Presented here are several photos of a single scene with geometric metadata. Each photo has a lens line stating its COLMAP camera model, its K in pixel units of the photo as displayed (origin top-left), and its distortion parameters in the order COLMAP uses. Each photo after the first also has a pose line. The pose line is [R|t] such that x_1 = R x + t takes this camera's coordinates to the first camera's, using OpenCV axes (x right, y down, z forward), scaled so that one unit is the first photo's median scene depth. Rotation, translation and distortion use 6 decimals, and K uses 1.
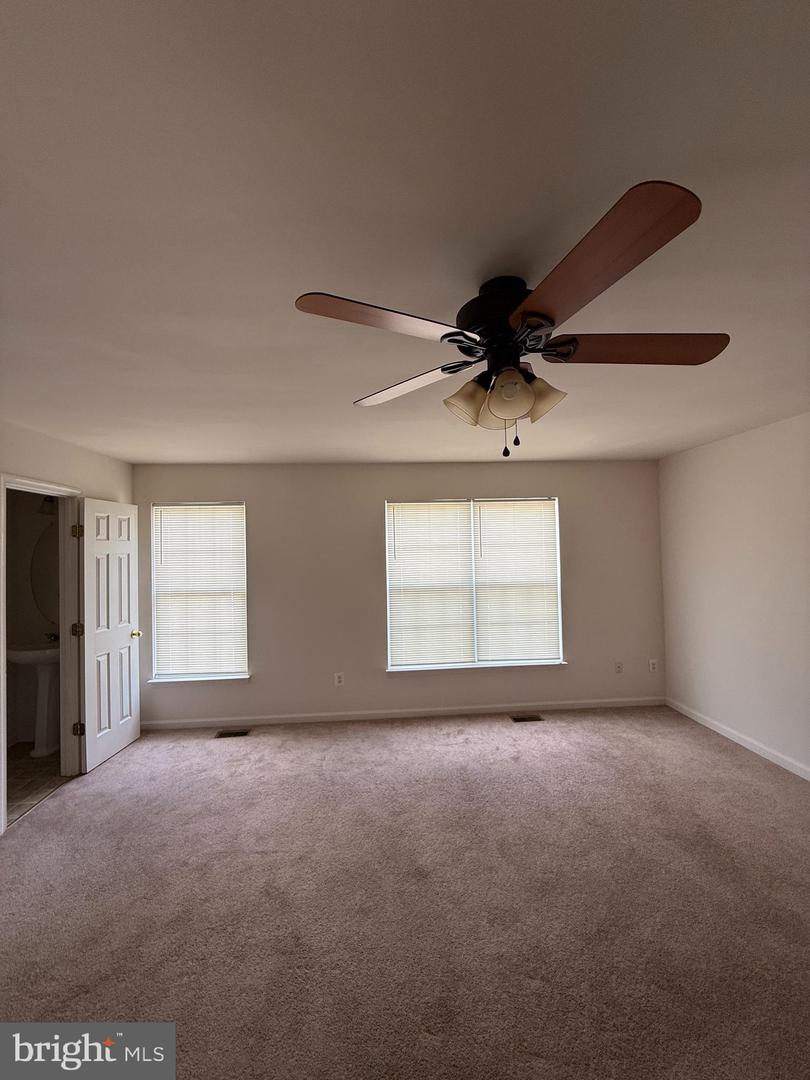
lens RADIAL K [[431.3, 0, 405.0], [0, 431.3, 540.0], [0, 0, 1]] dist [0.000684, -0.000147]
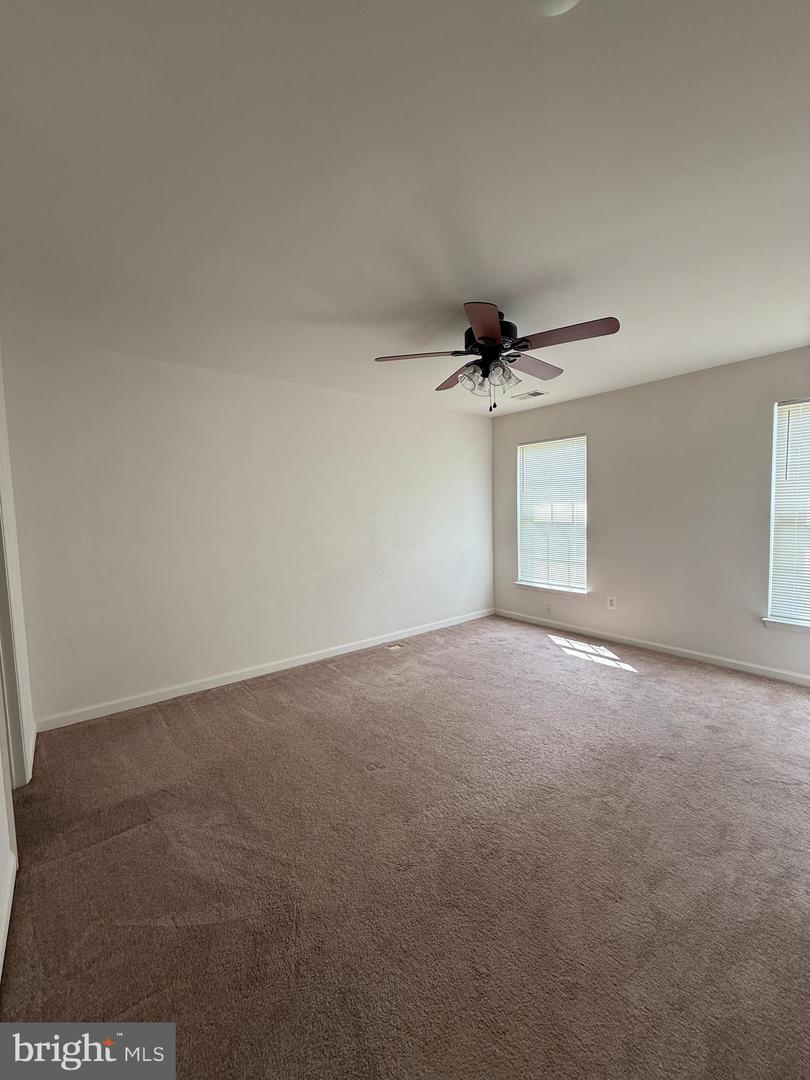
lens RADIAL K [[431.3, 0, 405.0], [0, 431.3, 540.0], [0, 0, 1]] dist [0.000684, -0.000147]
pose [[0.583789, 0.082979, -0.807654, 0.399895], [0.061614, 0.987367, 0.145979, -0.017314], [0.809564, -0.134984, 0.571301, -0.002554]]
